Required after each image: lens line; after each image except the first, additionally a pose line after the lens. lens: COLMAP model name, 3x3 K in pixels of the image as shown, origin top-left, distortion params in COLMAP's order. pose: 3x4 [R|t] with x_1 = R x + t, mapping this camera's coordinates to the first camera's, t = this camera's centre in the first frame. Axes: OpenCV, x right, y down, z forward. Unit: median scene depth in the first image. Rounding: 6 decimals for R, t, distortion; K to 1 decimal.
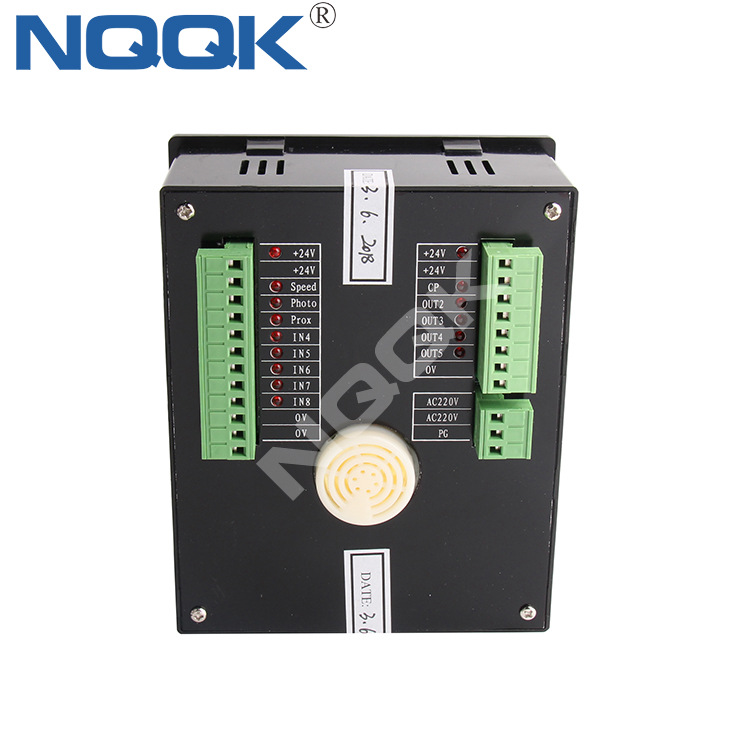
lens RADIAL K [[1404.1, 0, 375.5], [0, 1404.1, 374.2], [0, 0, 1]] dist [0.024724, 0.000000]
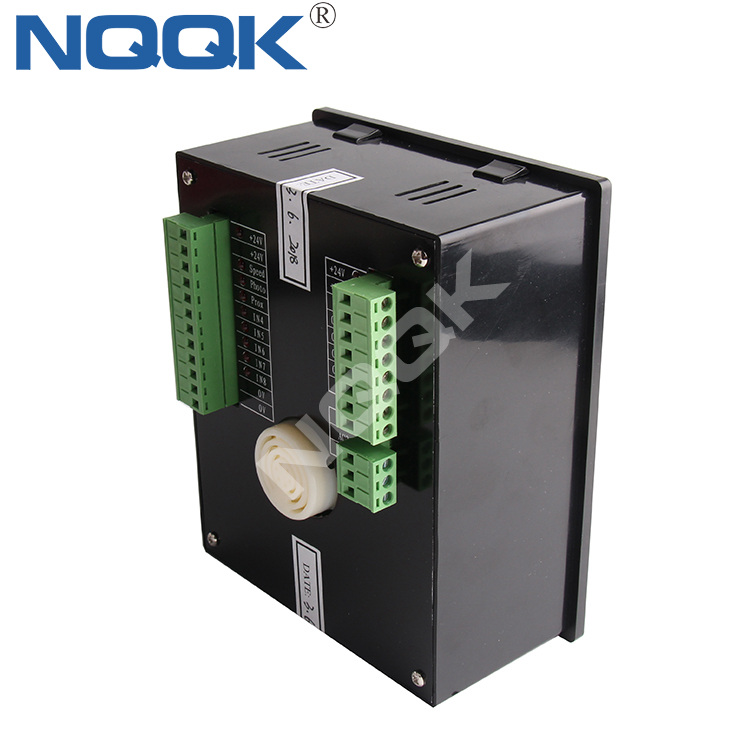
lens RADIAL K [[1404.1, 0, 374.8], [0, 1404.1, 376.2], [0, 0, 1]] dist [0.024724, 0.000000]
pose [[0.619621, 0.299088, -0.725684, 0.775892], [-0.253711, 0.951240, 0.175420, -0.192241], [0.742766, 0.075420, 0.665290, 0.382526]]
